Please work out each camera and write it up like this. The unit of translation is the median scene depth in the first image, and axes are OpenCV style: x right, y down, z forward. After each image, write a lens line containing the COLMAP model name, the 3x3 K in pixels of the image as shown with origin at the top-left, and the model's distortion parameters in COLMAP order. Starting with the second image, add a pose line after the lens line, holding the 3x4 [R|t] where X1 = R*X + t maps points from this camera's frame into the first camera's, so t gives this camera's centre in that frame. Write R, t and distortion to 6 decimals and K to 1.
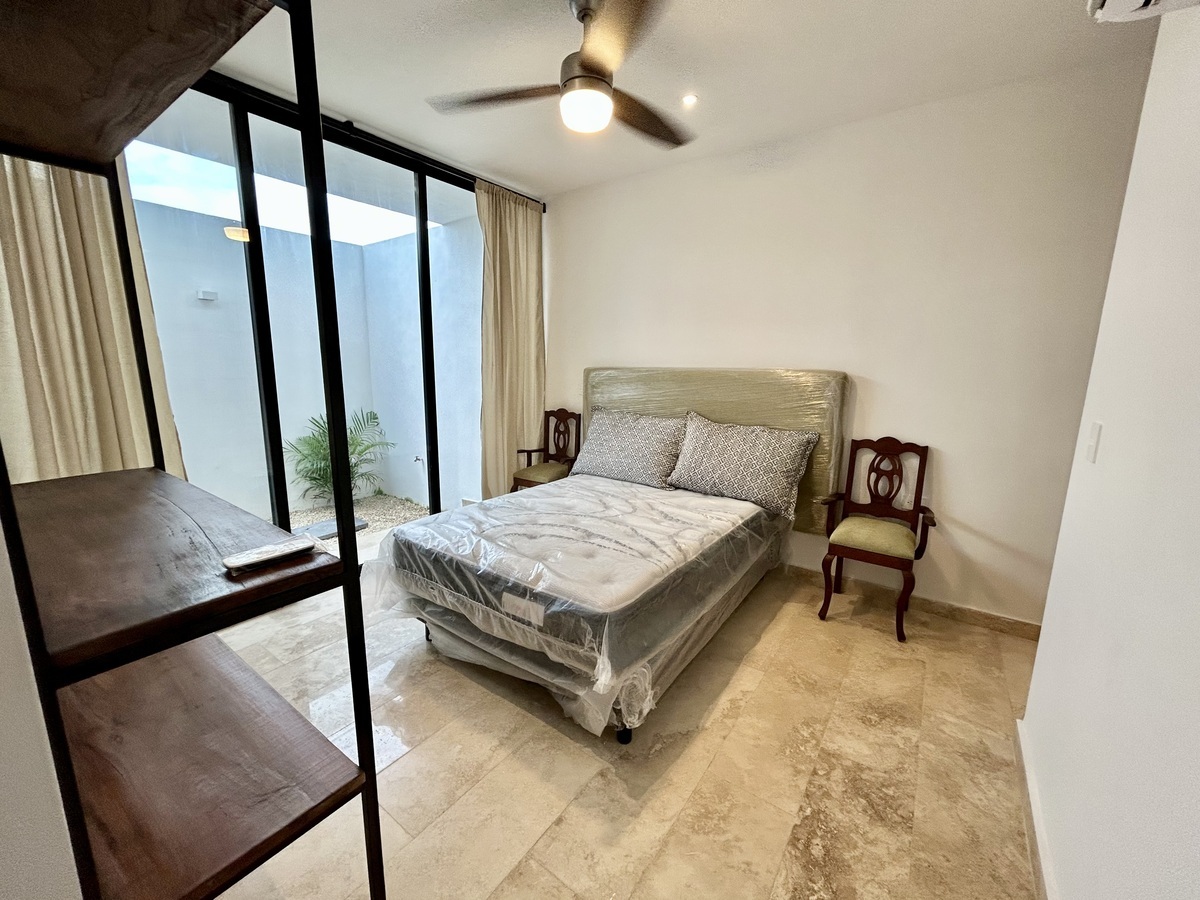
lens RADIAL K [[482.8, 0, 599.9], [0, 482.8, 448.5], [0, 0, 1]] dist [-0.000268, 0.000618]
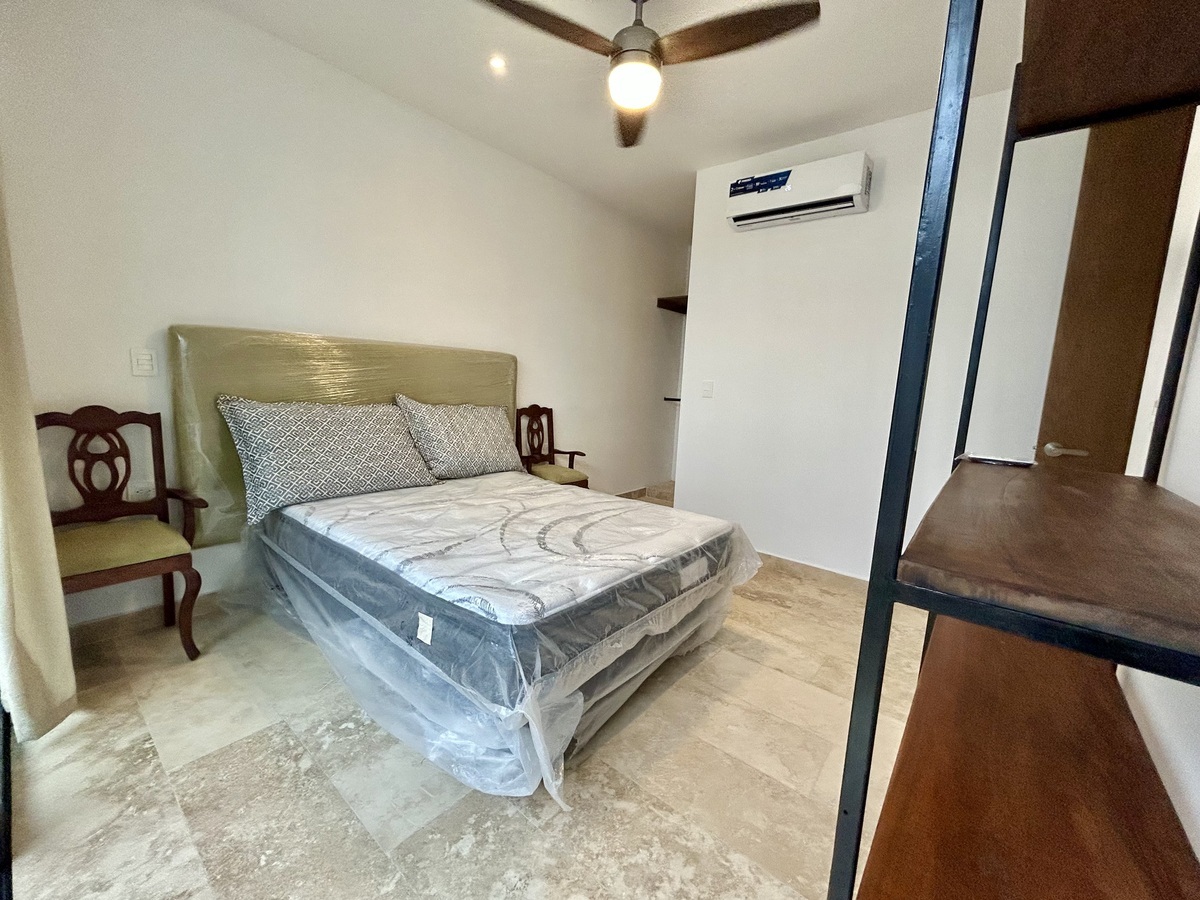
lens RADIAL K [[482.8, 0, 599.9], [0, 482.8, 448.5], [0, 0, 1]] dist [-0.000268, 0.000618]
pose [[0.073172, -0.143496, 0.986942, -0.811570], [0.130206, 0.982499, 0.133197, -0.064572], [-0.988783, 0.118760, 0.090576, 0.753576]]
